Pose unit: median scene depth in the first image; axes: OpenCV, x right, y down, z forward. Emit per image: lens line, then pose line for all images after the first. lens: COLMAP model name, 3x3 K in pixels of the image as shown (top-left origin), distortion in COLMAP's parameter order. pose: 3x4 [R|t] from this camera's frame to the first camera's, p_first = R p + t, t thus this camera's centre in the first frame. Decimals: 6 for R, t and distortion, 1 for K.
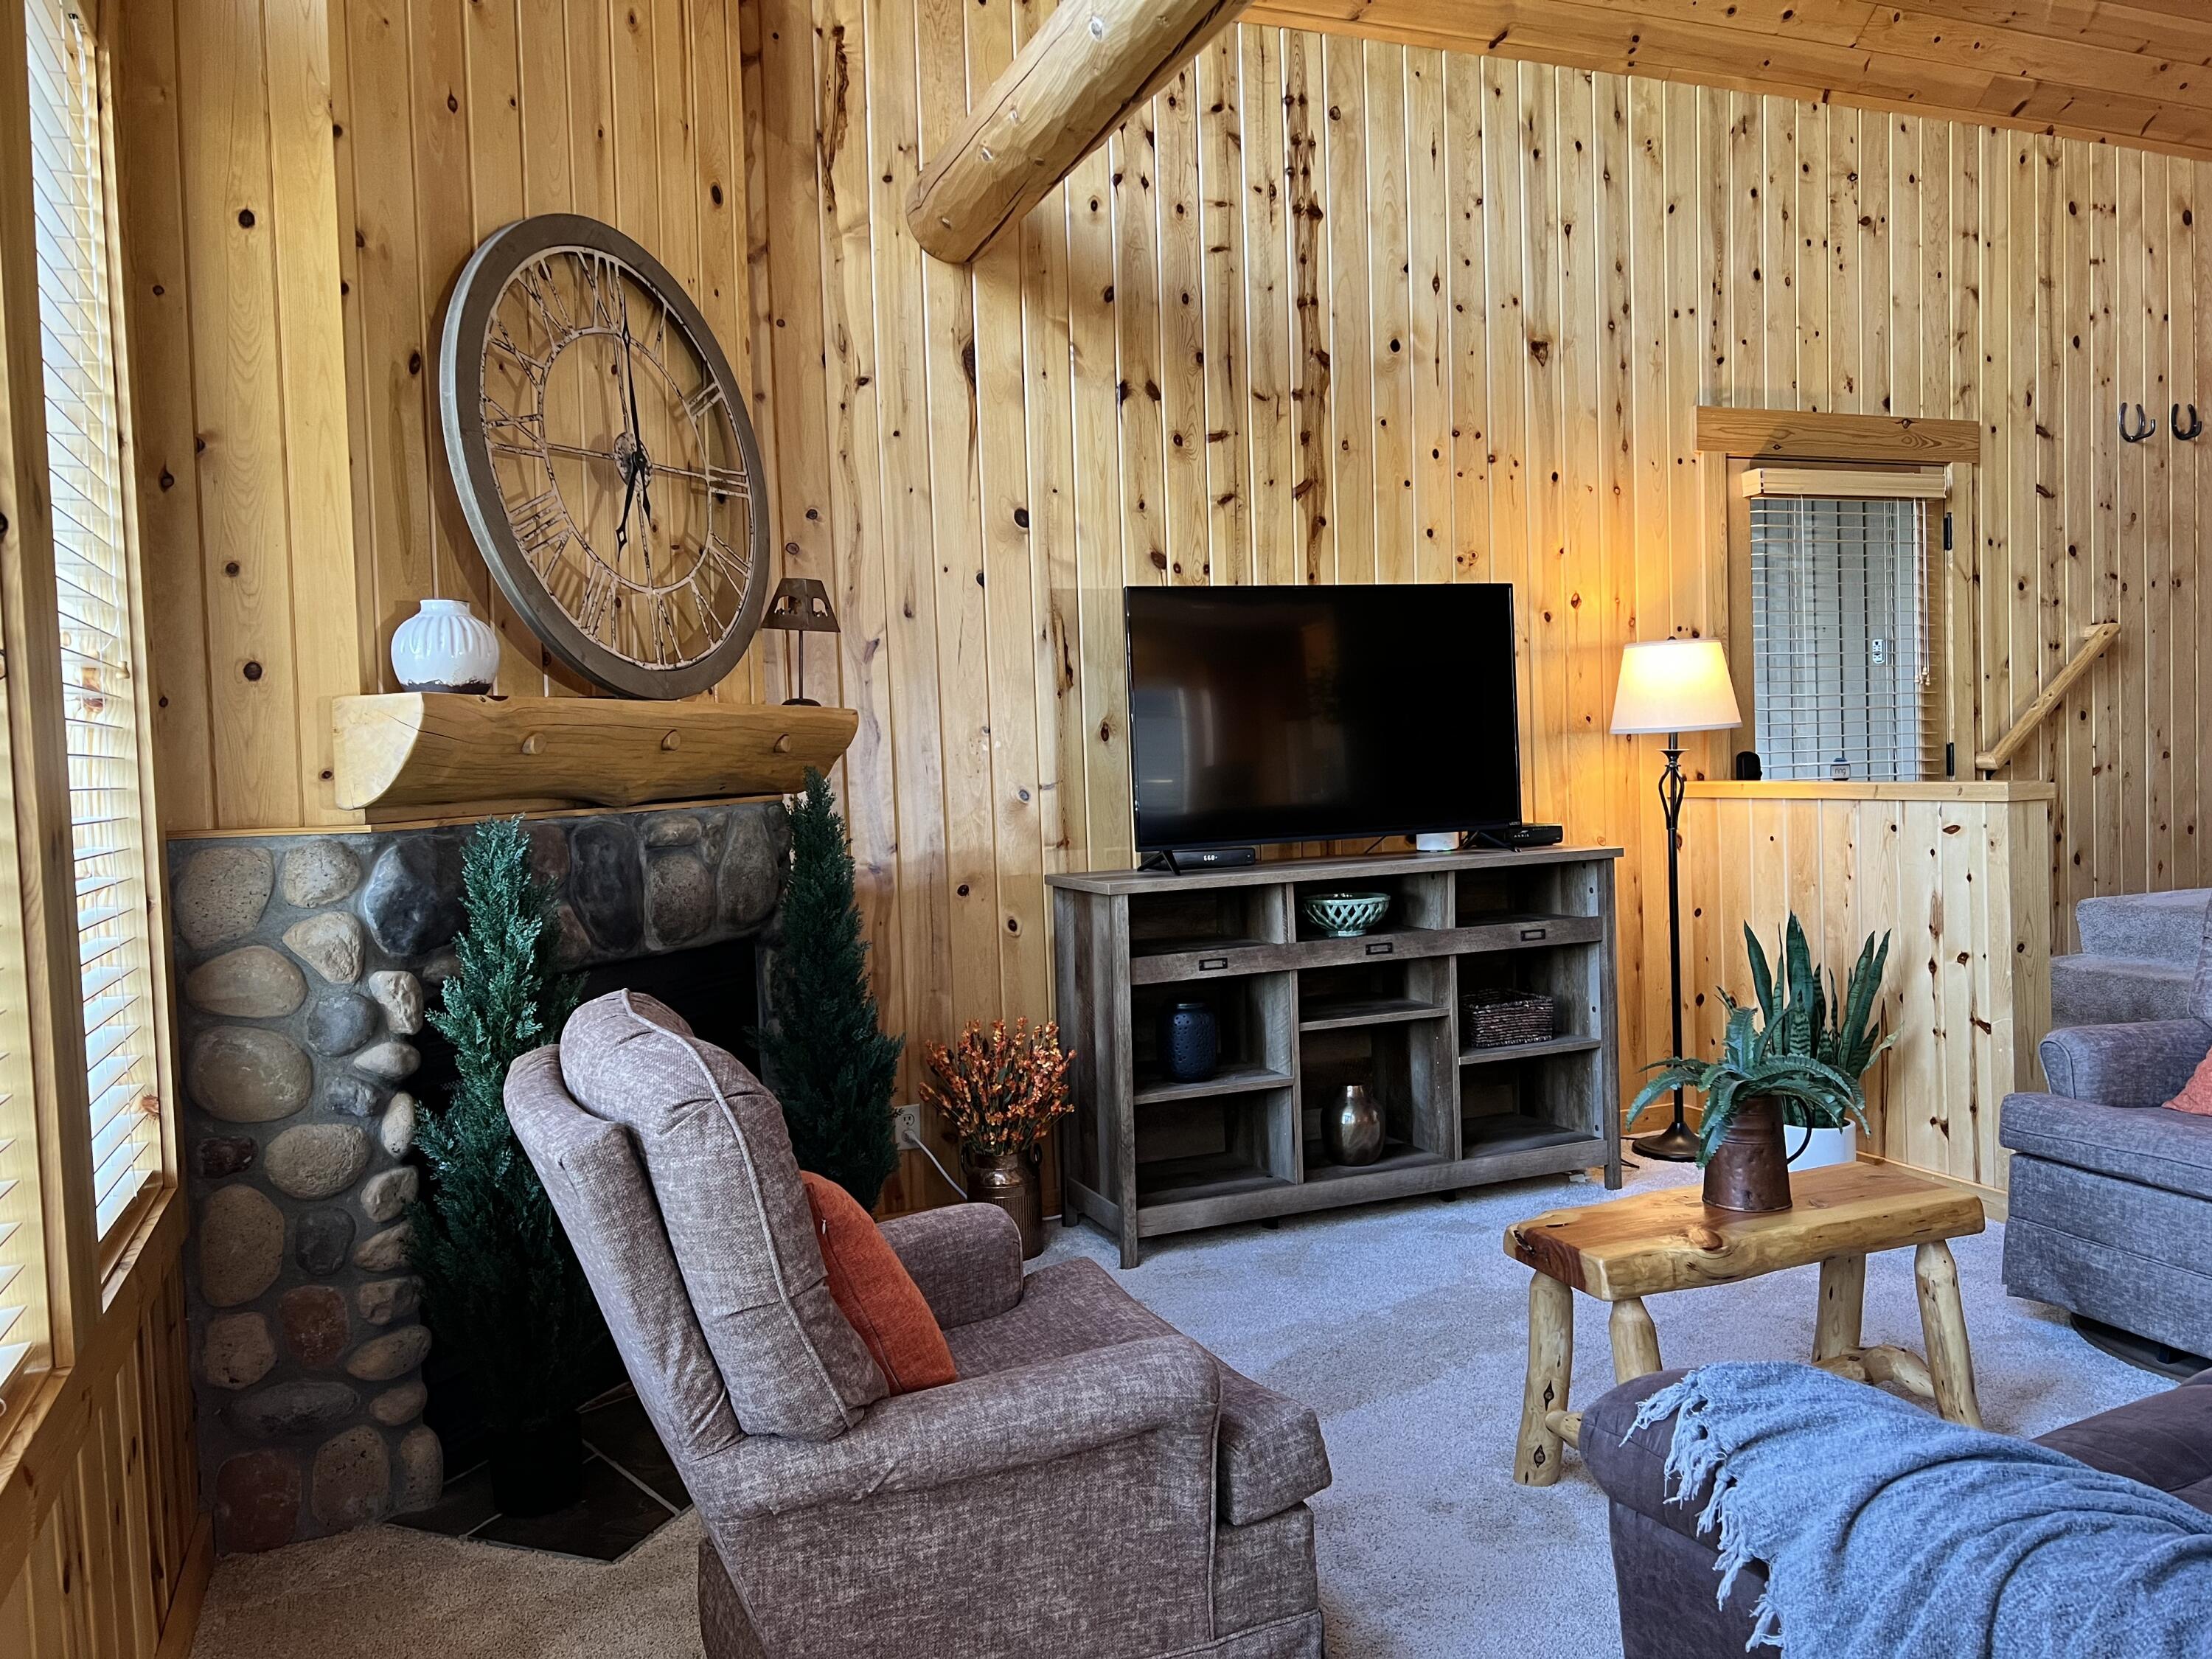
lens RADIAL K [[1661.6, 0, 1106.0], [0, 1661.6, 829.5], [0, 0, 1]] dist [0.074746, -0.099130]
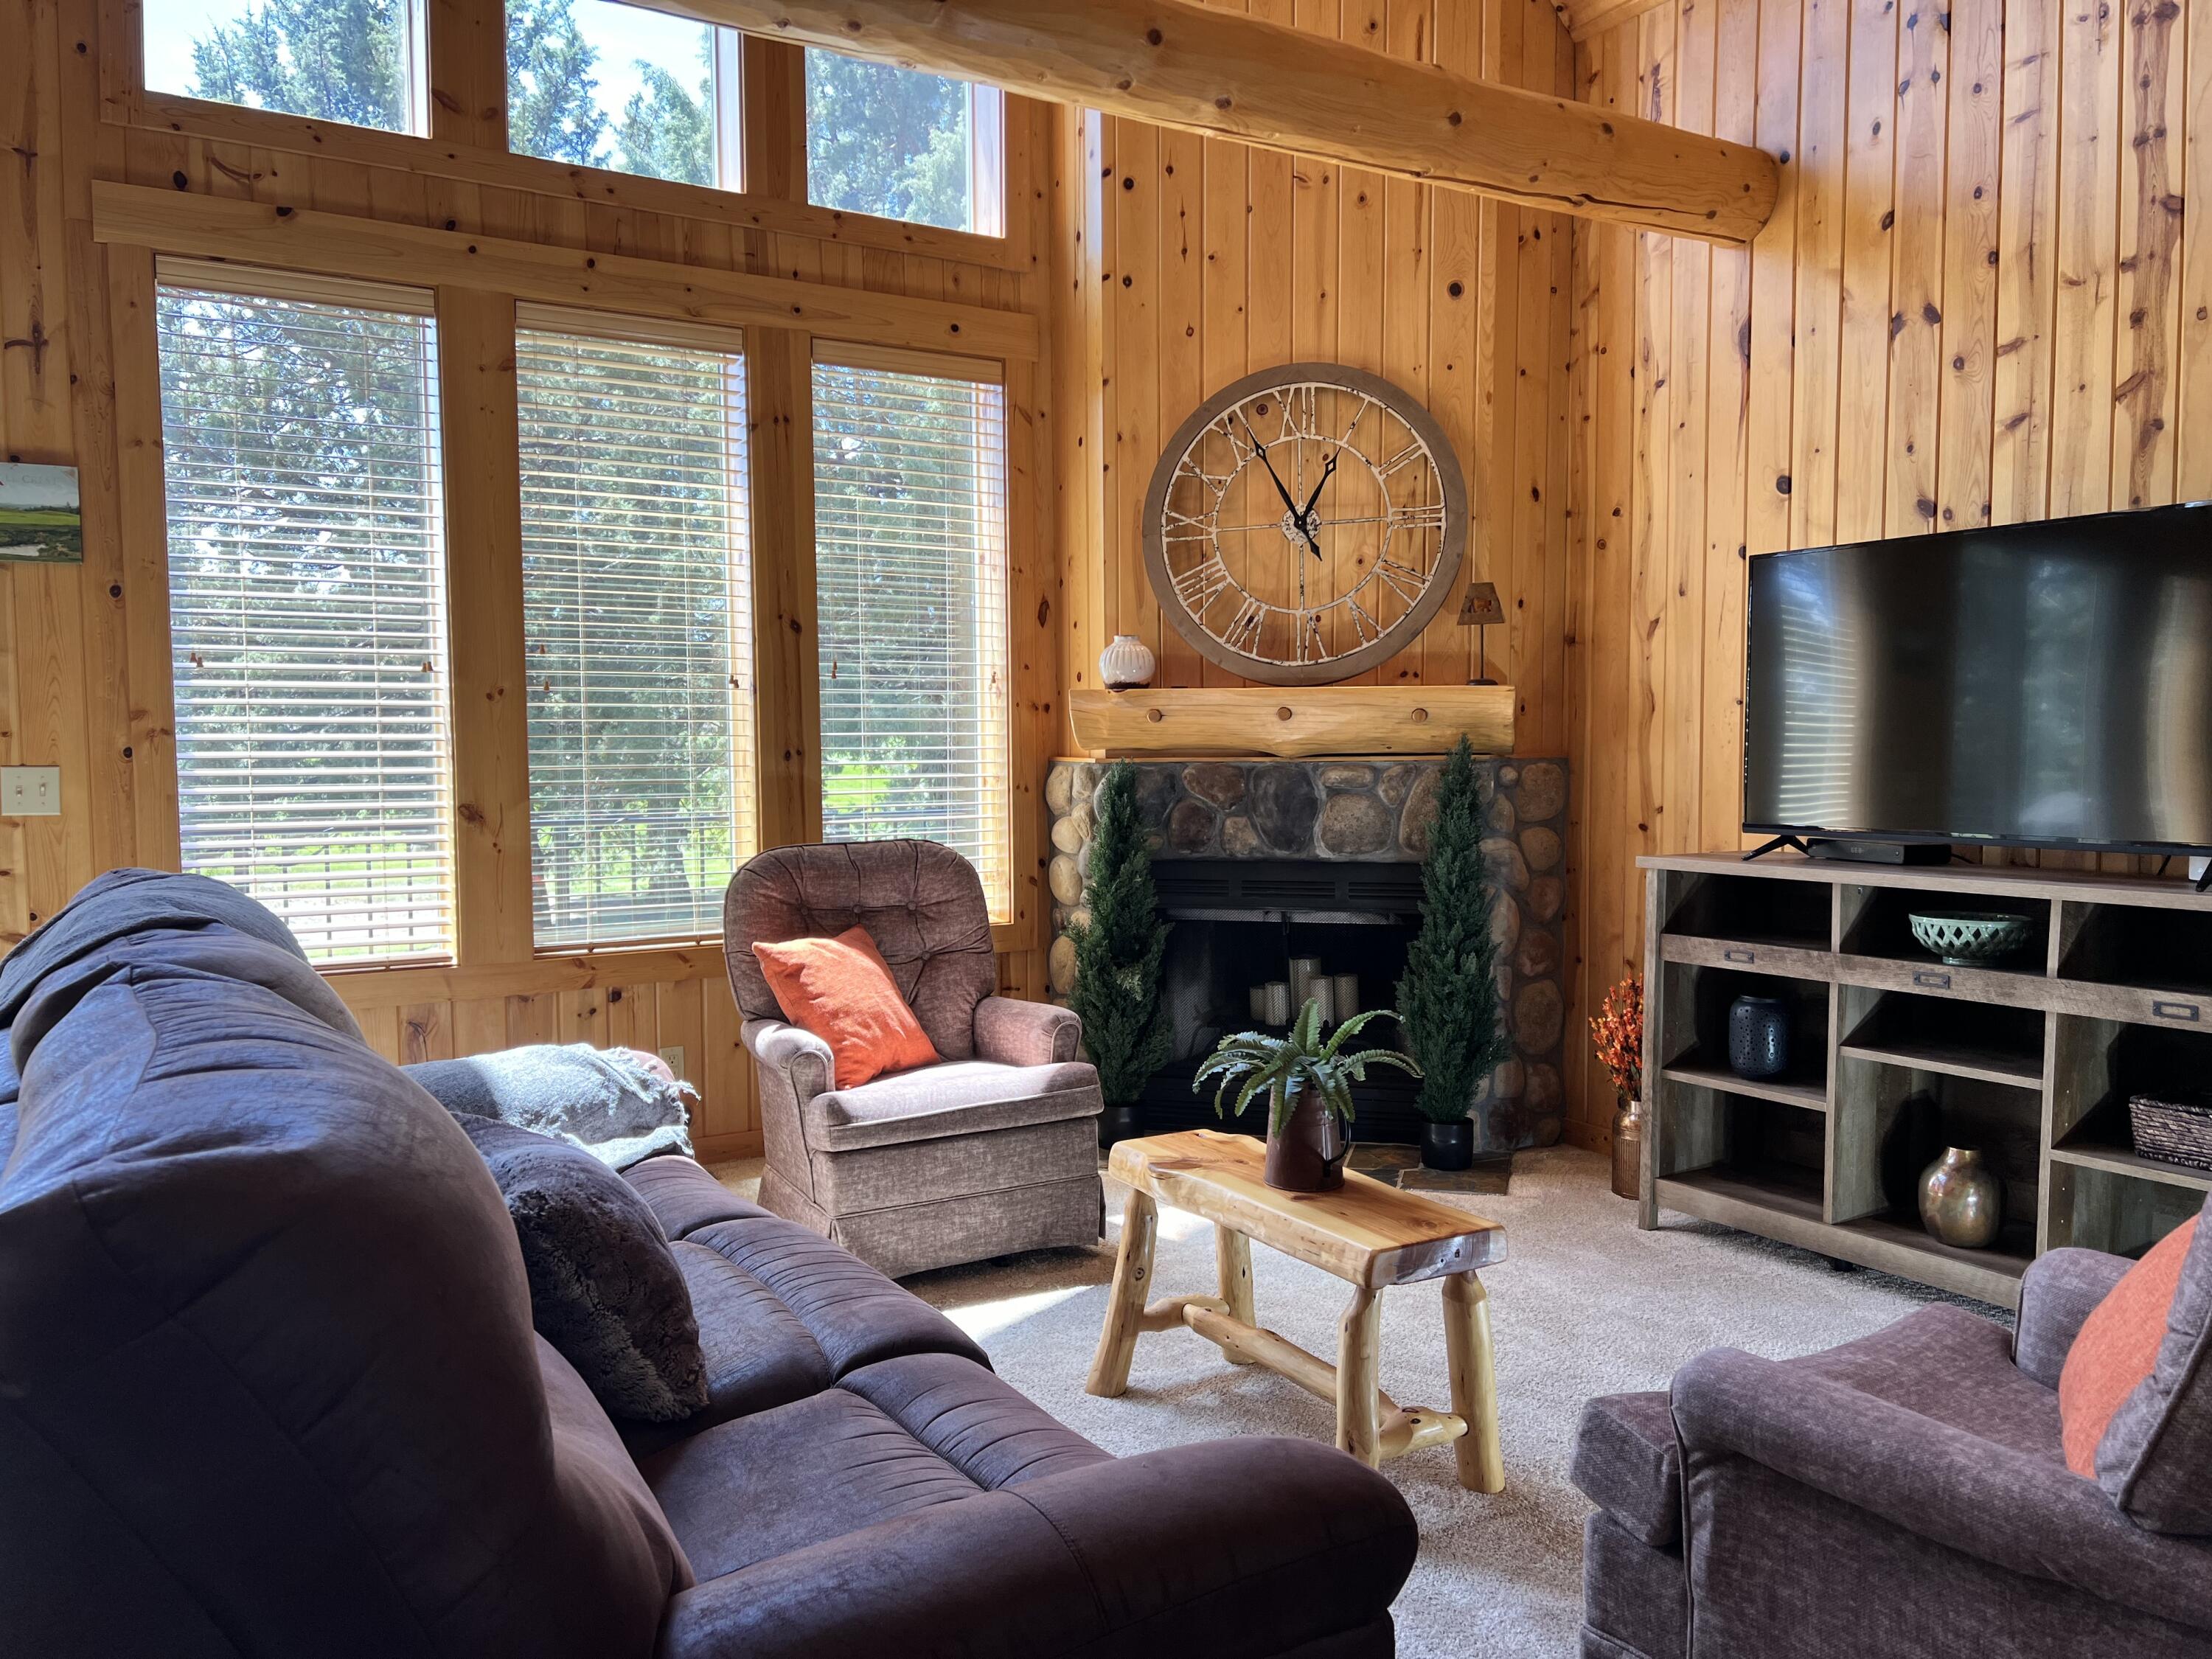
lens RADIAL K [[1661.6, 0, 1106.0], [0, 1661.6, 829.5], [0, 0, 1]] dist [0.074746, -0.099130]
pose [[0.156404, 0.088769, -0.983696, 0.903577], [-0.046367, 0.995515, 0.082463, -0.050487], [0.986604, 0.032713, 0.159818, 0.471958]]
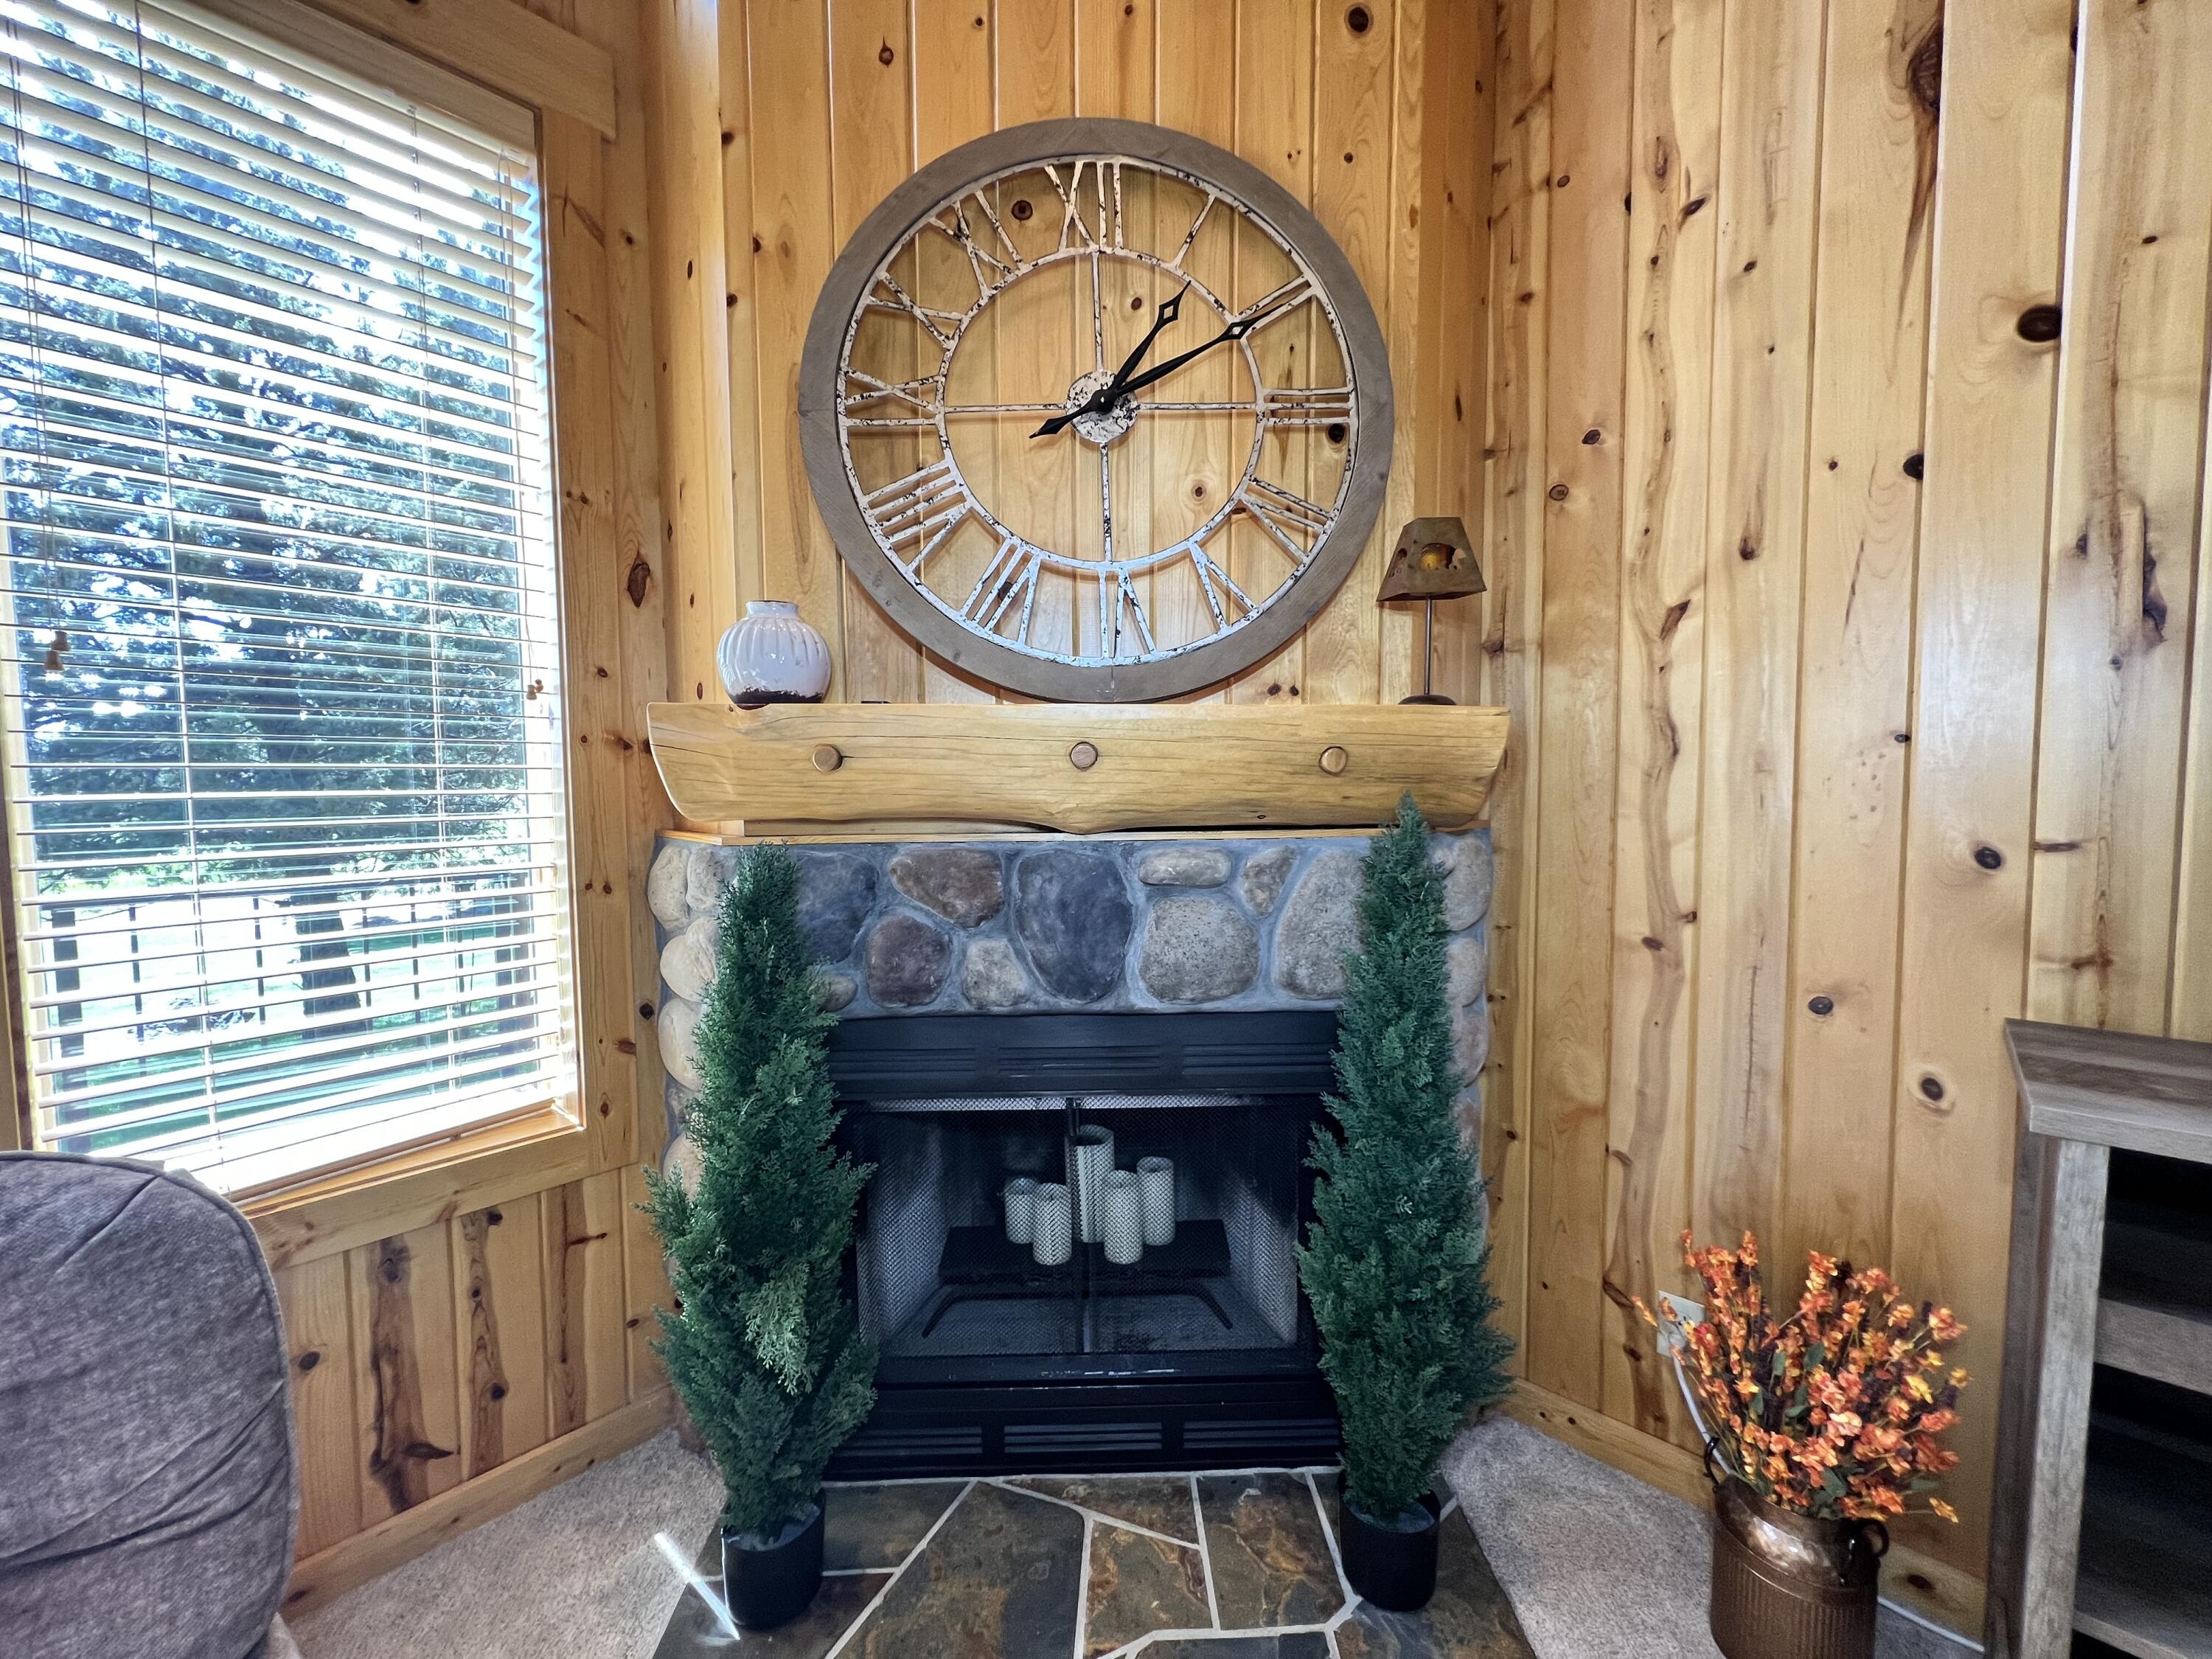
lens RADIAL K [[881.1, 0, 1106.0], [0, 881.1, 829.5], [0, 0, 1]] dist [0.002574, 0.000195]
pose [[0.419174, 0.082592, -0.904142, 0.091145], [-0.050207, 0.996438, 0.067747, -0.036271], [0.906517, 0.016996, 0.421828, 0.645175]]
